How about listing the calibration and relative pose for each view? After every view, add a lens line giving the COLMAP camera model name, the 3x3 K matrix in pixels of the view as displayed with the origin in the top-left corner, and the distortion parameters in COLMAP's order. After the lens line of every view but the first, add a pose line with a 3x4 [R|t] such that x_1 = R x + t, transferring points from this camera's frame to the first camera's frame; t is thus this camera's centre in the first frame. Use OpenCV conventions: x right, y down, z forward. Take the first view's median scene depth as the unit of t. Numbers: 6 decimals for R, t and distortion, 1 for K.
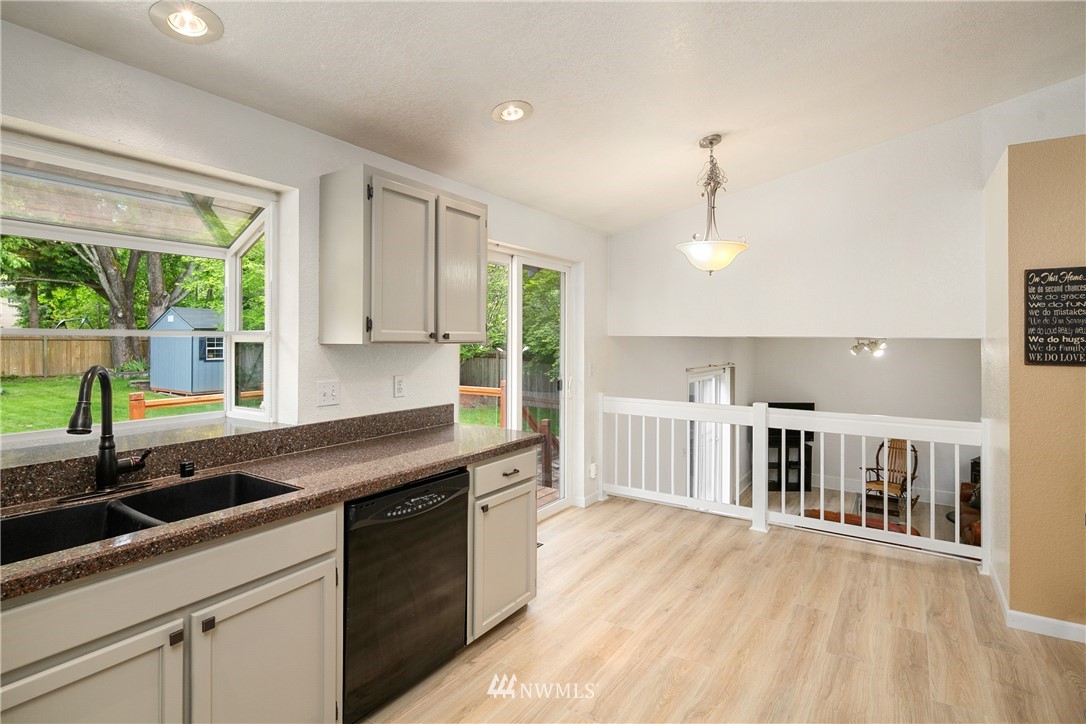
lens RADIAL K [[532.5, 0, 537.1], [0, 532.5, 336.3], [0, 0, 1]] dist [0.002726, 0.000587]
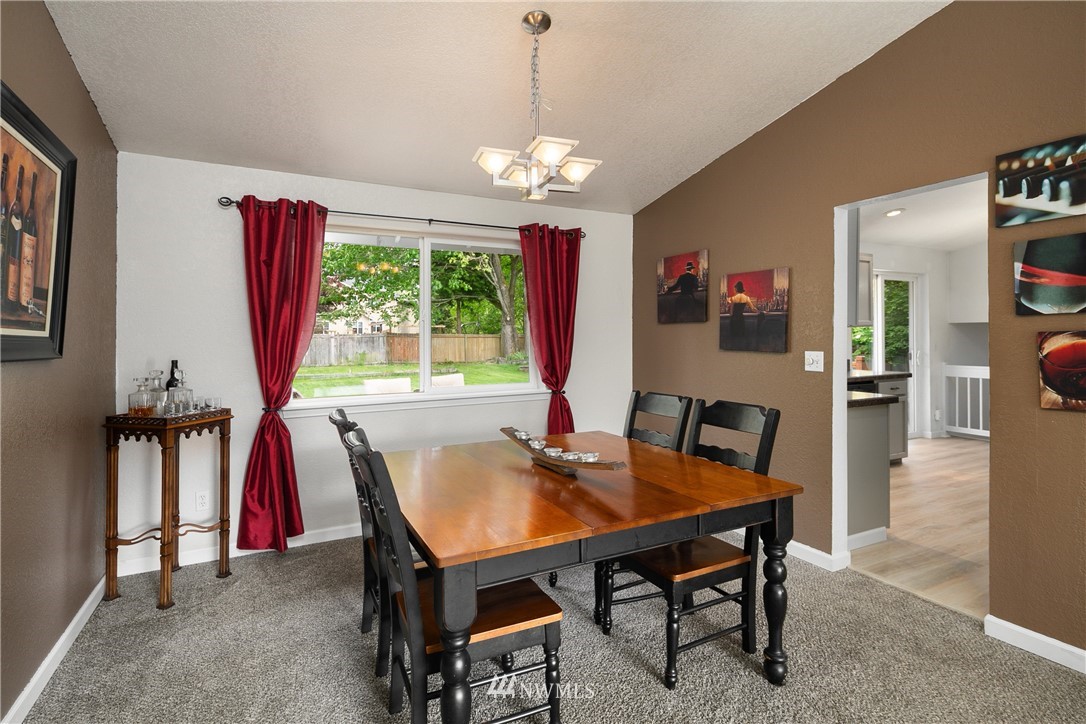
lens RADIAL K [[532.5, 0, 545.5], [0, 532.5, 331.1], [0, 0, 1]] dist [0.002726, 0.000587]
pose [[0.878514, -0.015588, -0.477463, -0.036816], [0.013266, 0.999878, -0.008235, 0.005200], [0.477533, 0.000901, 0.878613, -0.213435]]
